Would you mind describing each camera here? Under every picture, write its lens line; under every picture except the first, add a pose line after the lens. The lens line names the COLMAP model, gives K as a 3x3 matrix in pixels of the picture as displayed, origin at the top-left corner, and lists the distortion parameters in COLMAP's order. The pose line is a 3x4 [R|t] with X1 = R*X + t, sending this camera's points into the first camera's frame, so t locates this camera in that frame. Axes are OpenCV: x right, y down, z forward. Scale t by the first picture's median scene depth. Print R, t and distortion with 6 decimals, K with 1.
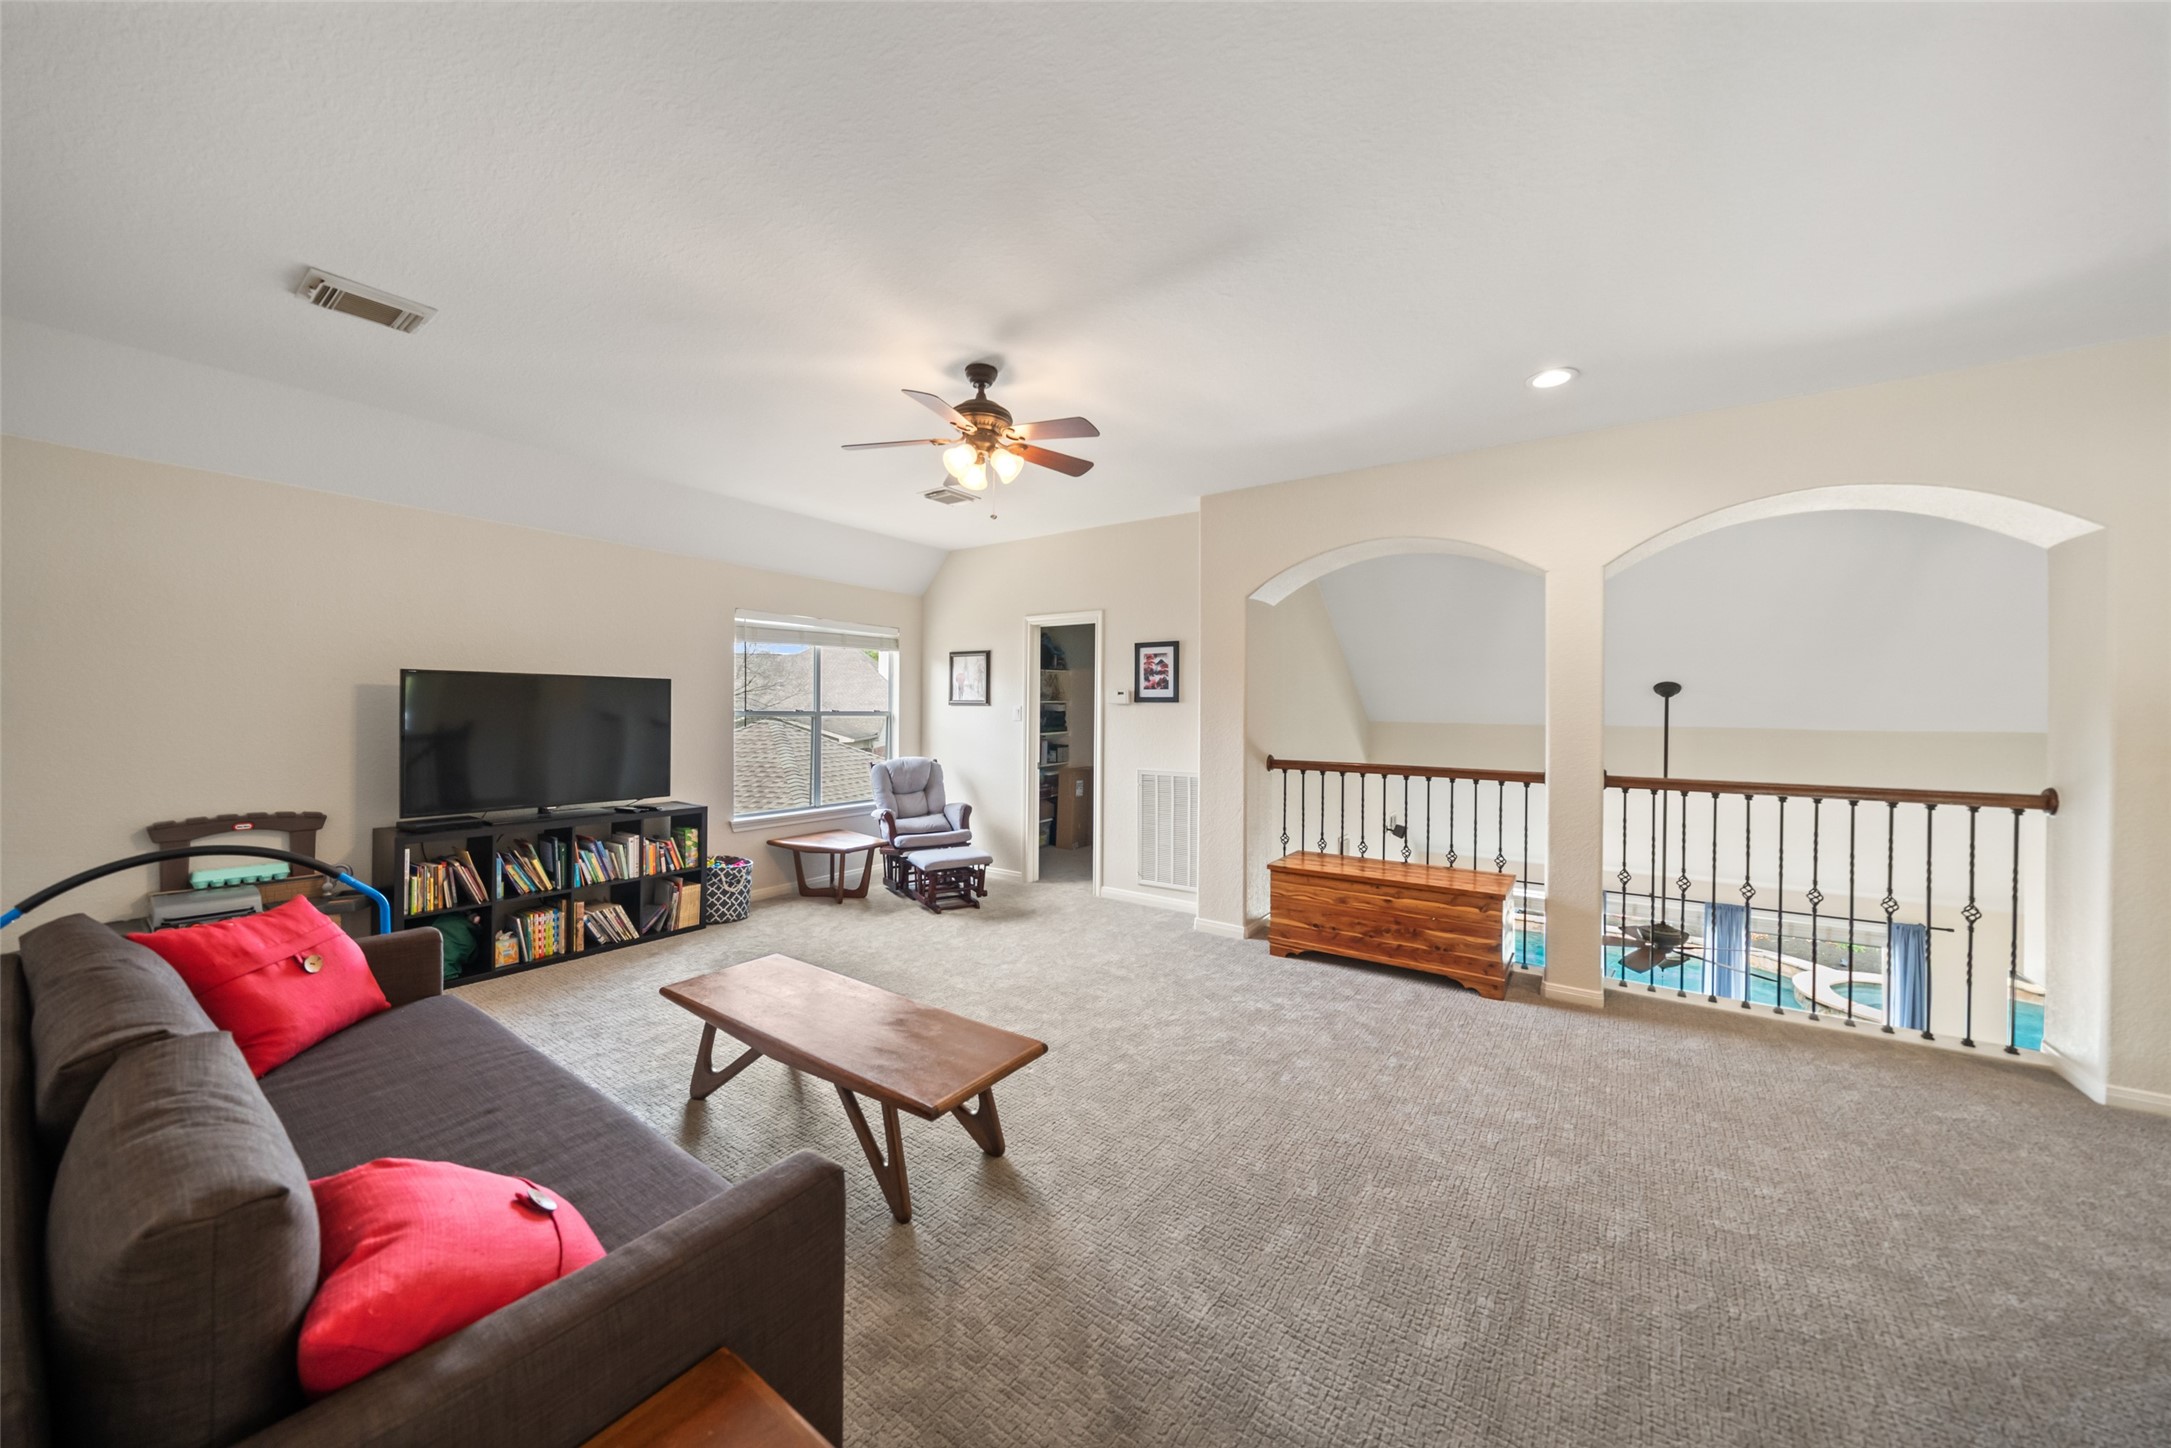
lens RADIAL K [[748.9, 0, 1087.2], [0, 748.9, 712.3], [0, 0, 1]] dist [-0.002183, -0.000220]
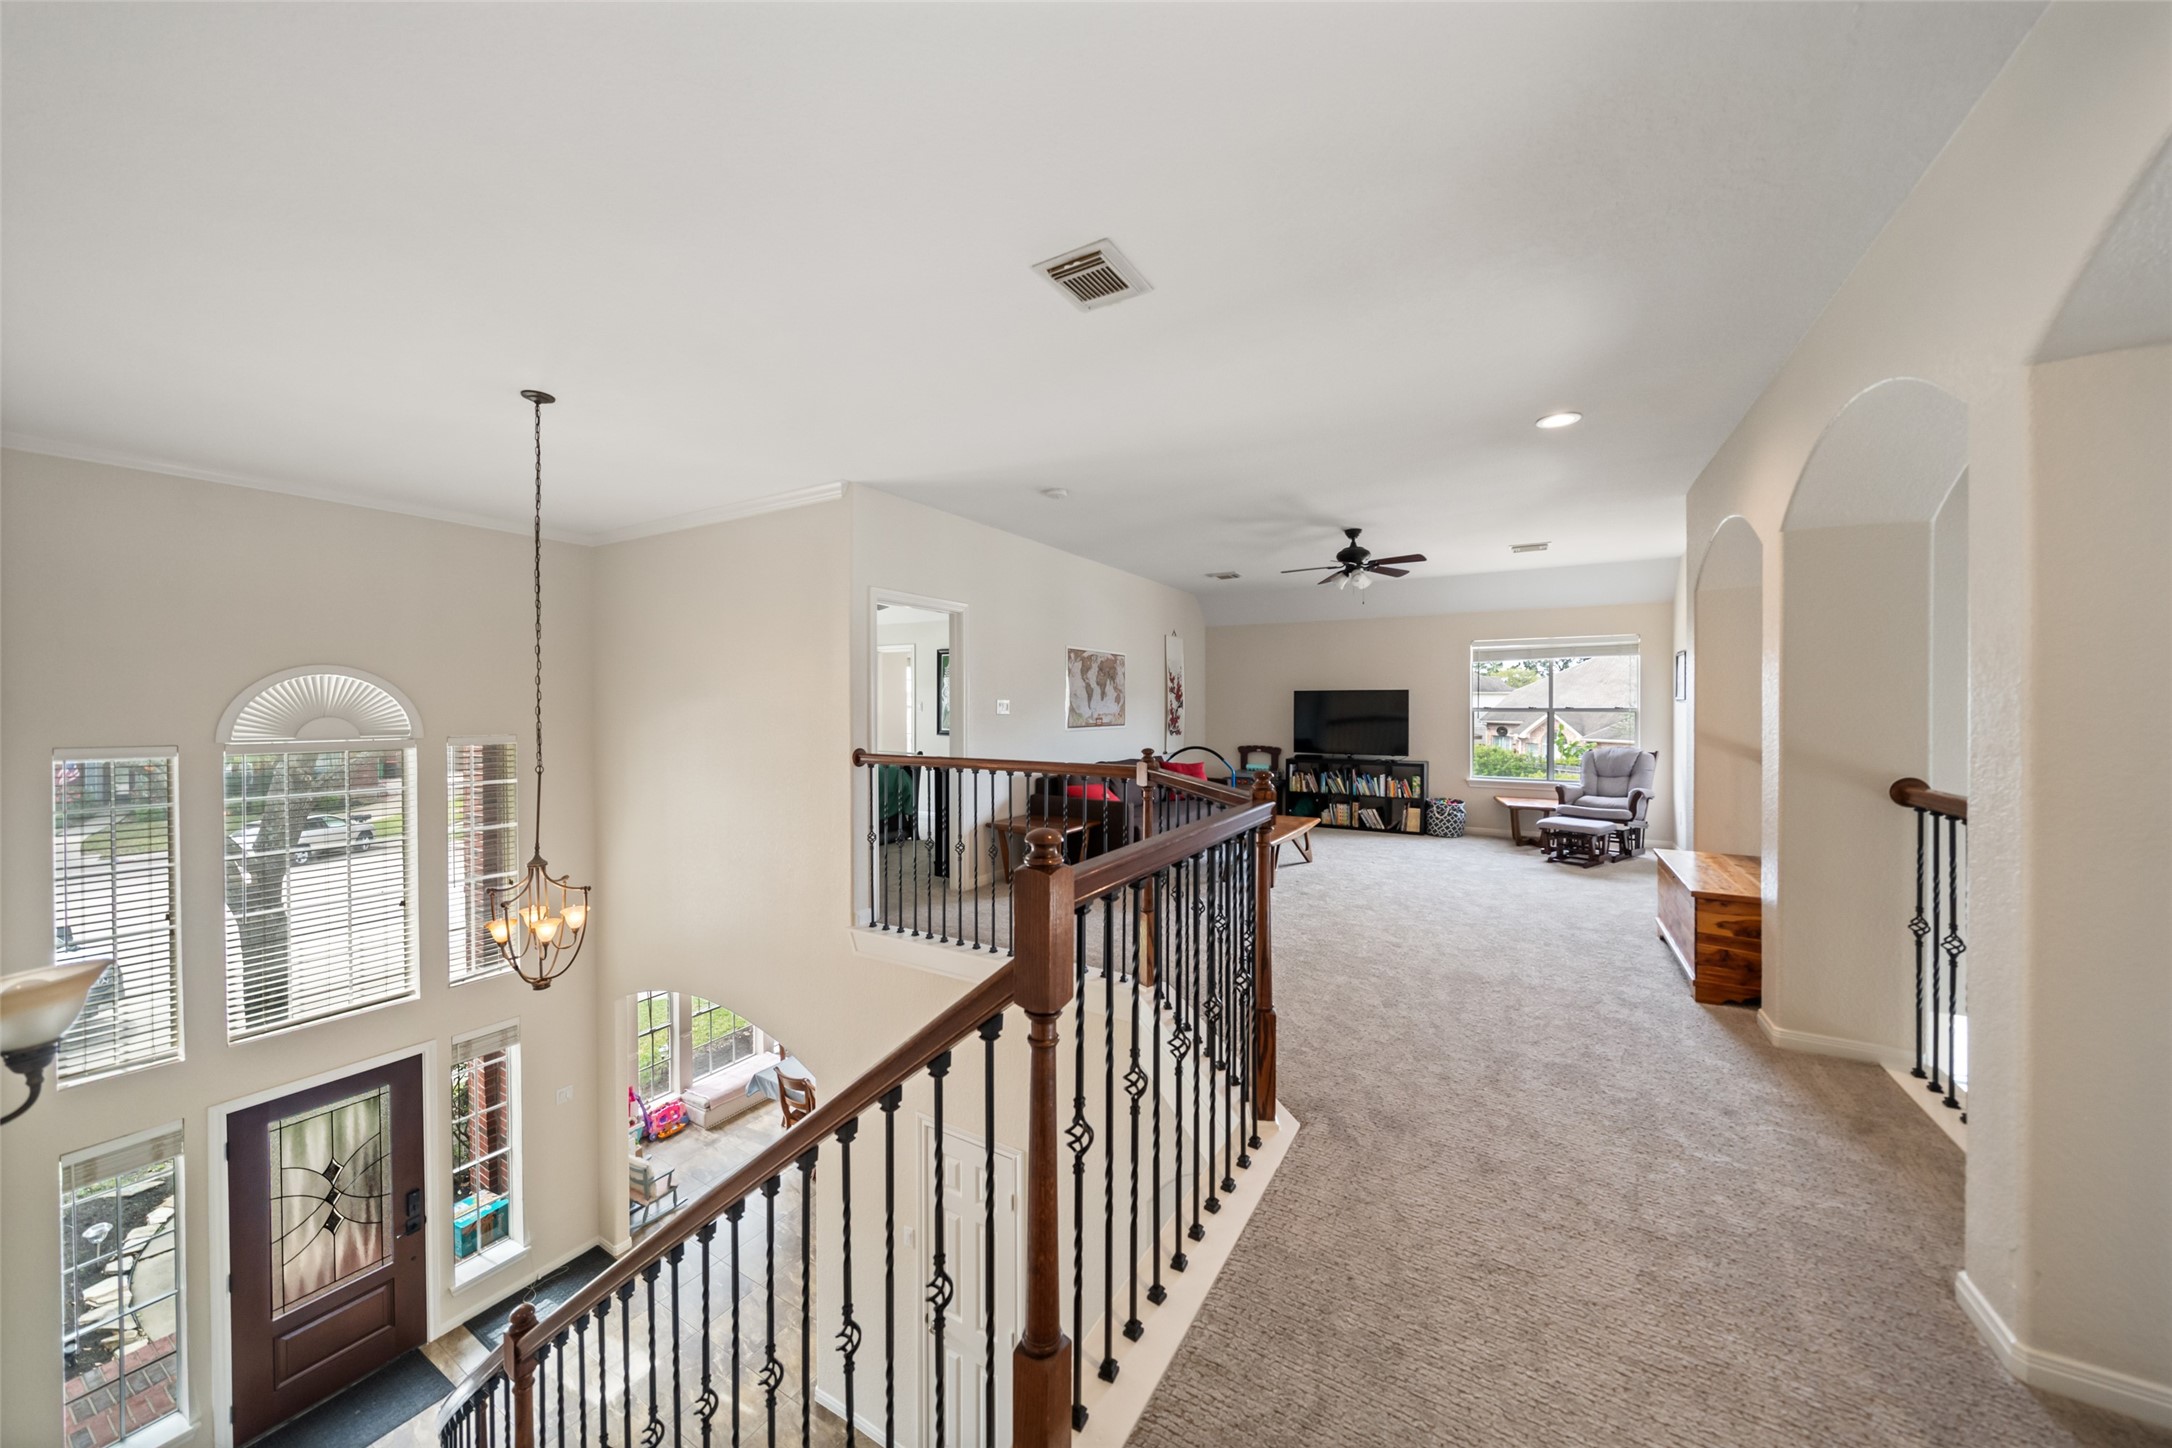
lens RADIAL K [[749.3, 0, 1087.7], [0, 749.3, 712.3], [0, 0, 1]] dist [-0.002183, -0.000220]
pose [[0.084404, 0.005188, -0.996418, 1.202318], [0.001142, 0.999985, 0.005303, -0.002596], [0.996431, -0.001586, 0.084397, 0.099223]]
